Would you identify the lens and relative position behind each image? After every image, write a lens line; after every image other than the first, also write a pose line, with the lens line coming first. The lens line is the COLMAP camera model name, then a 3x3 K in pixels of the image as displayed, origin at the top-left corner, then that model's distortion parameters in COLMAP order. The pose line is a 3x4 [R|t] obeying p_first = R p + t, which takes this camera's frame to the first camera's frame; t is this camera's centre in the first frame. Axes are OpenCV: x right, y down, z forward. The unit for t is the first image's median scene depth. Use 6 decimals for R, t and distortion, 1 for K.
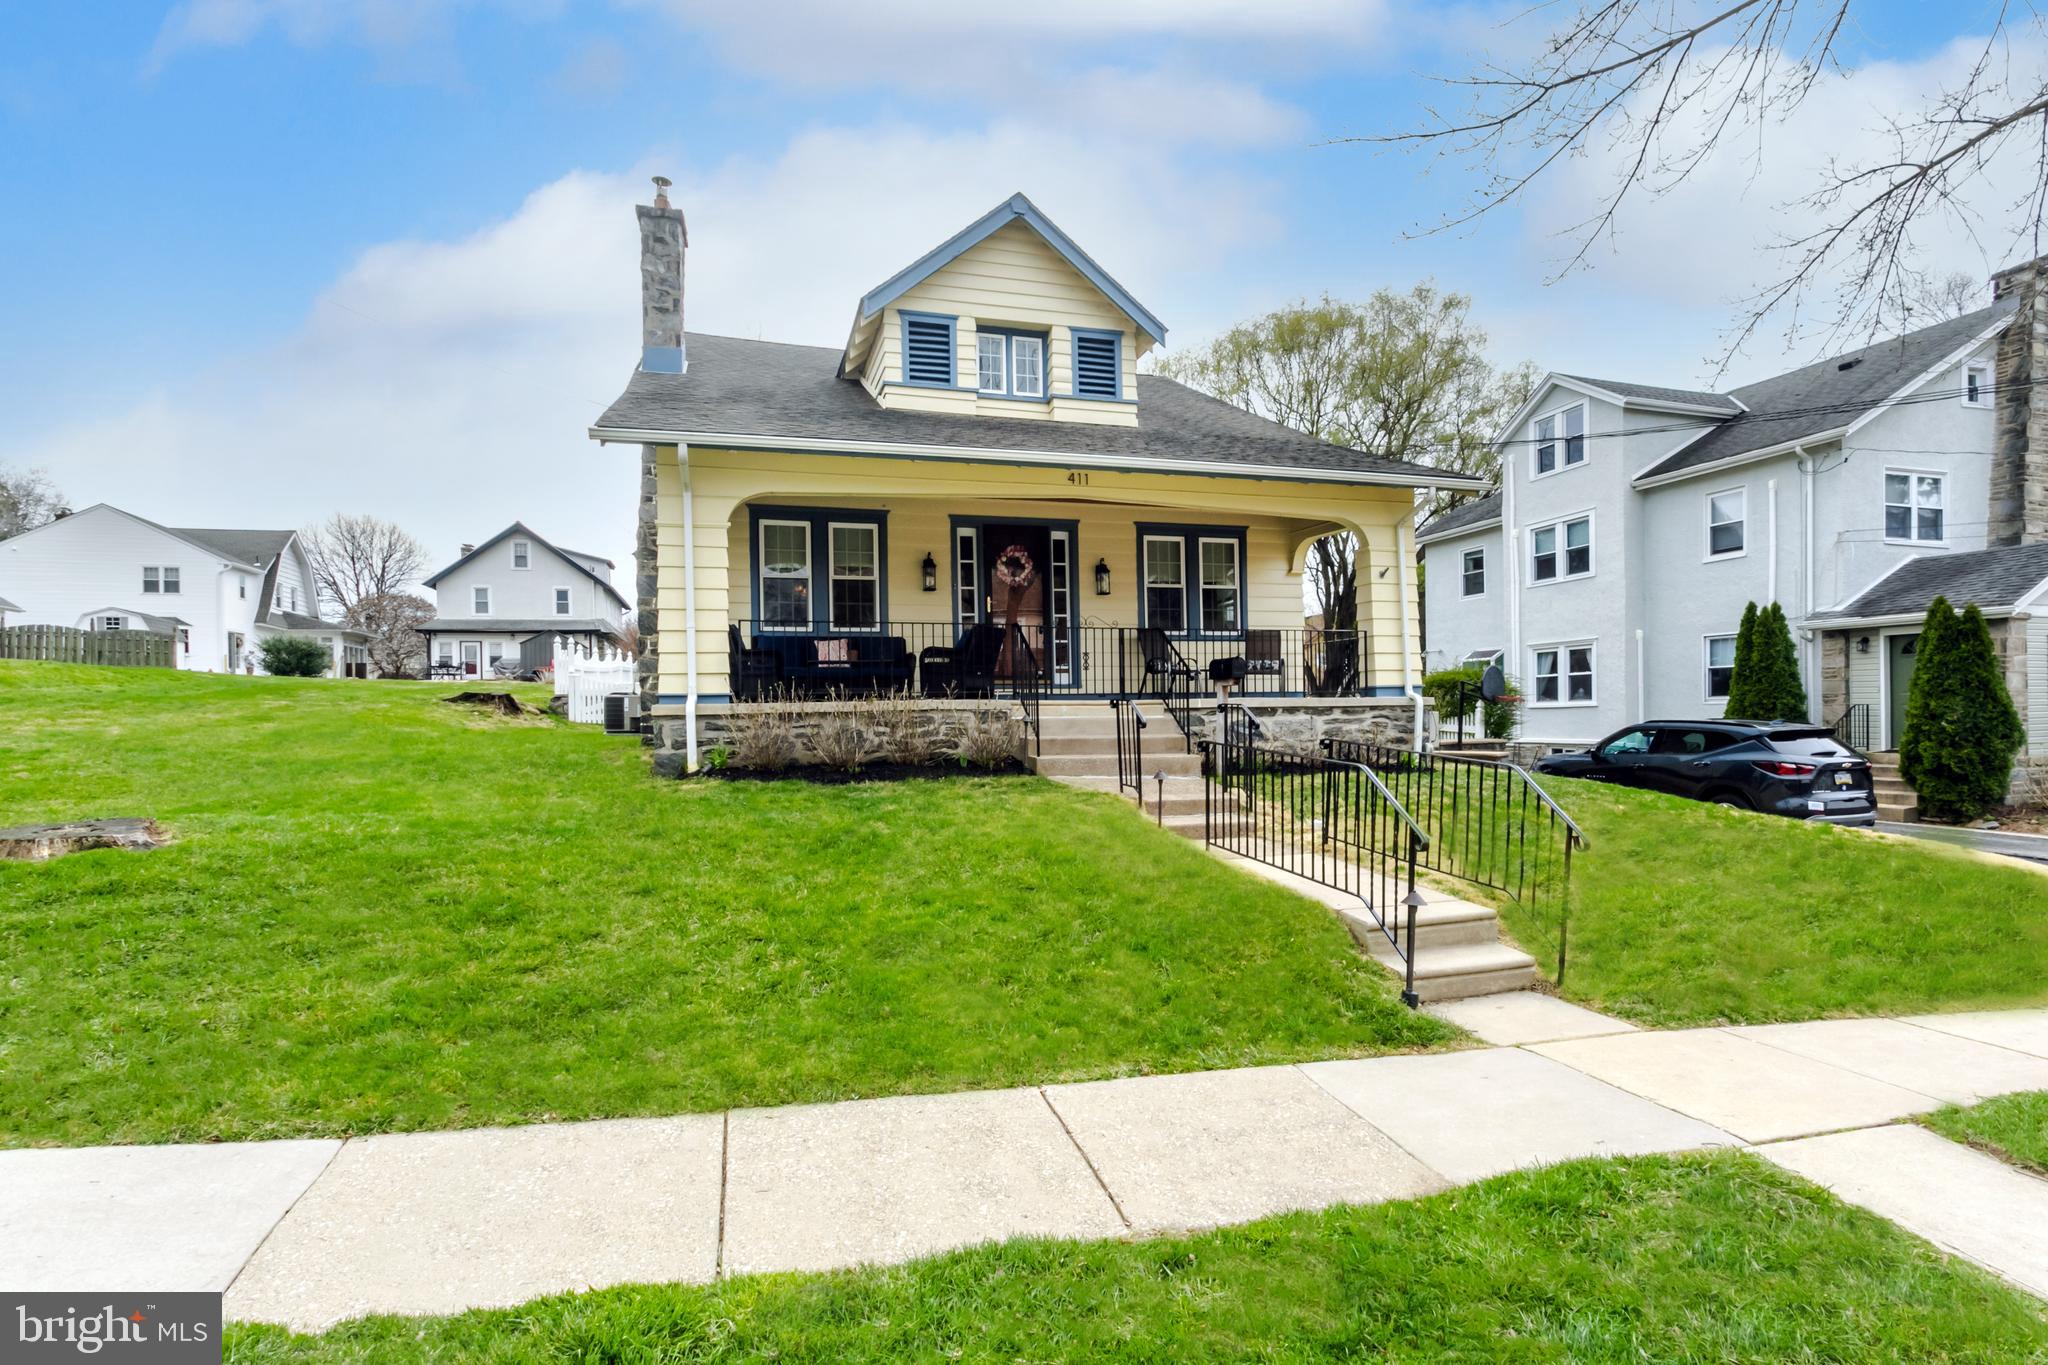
lens RADIAL K [[953.1, 0, 1023.8], [0, 953.1, 593.1], [0, 0, 1]] dist [0.002478, 0.000760]
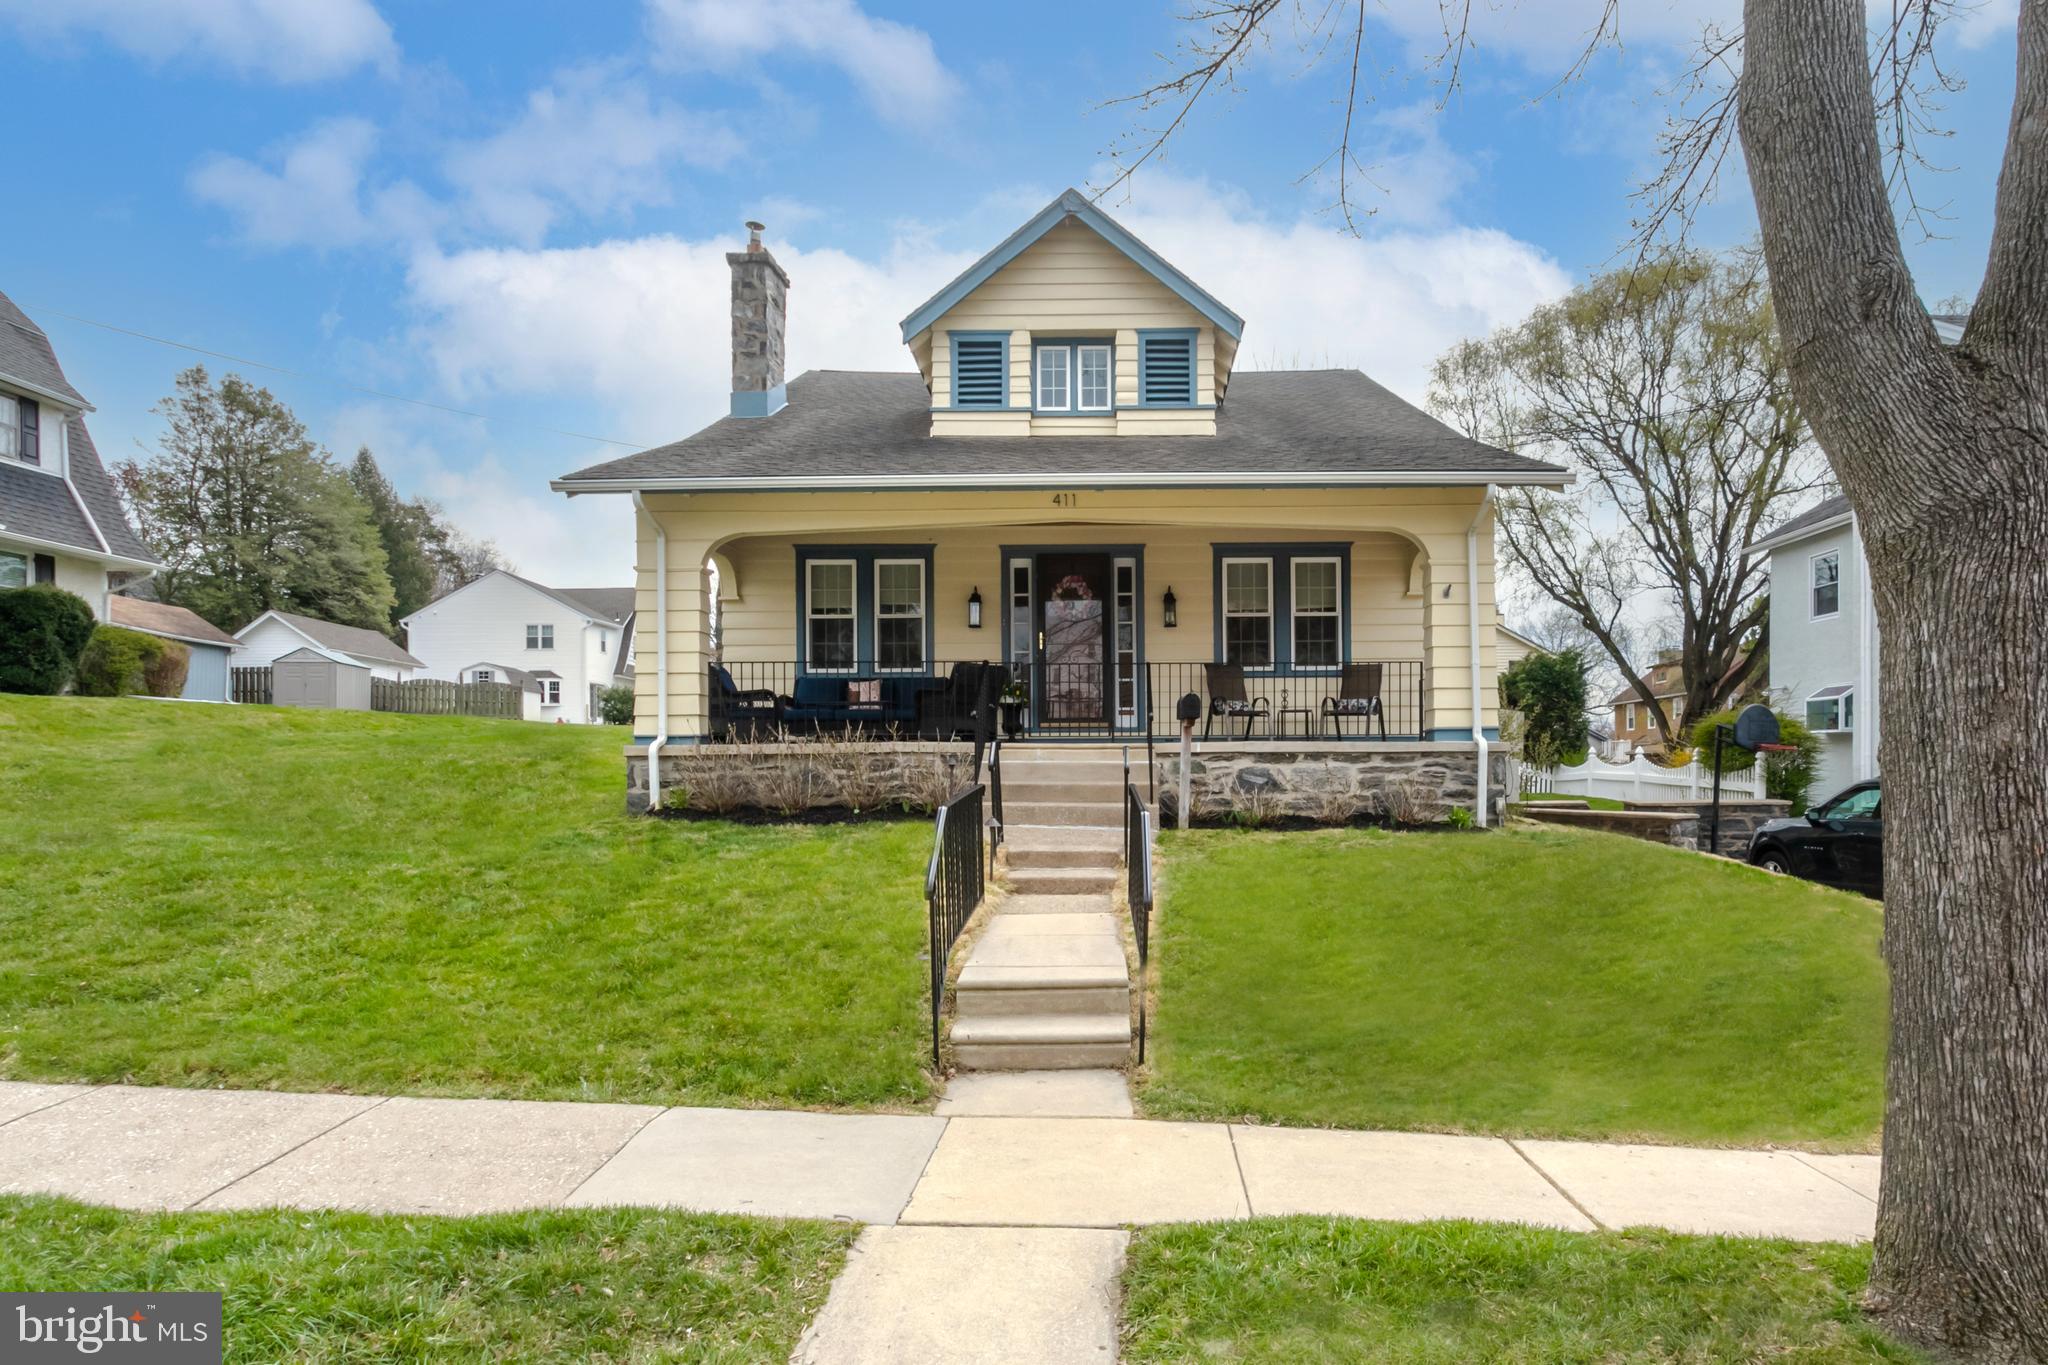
lens RADIAL K [[1066.8, 0, 1093.1], [0, 1066.8, 633.3], [0, 0, 1]] dist [0.001469, 0.000983]
pose [[0.960318, -0.025404, -0.277749, 0.291331], [0.025825, 0.999664, -0.002143, 0.007972], [0.277710, -0.005115, 0.960651, 0.023622]]
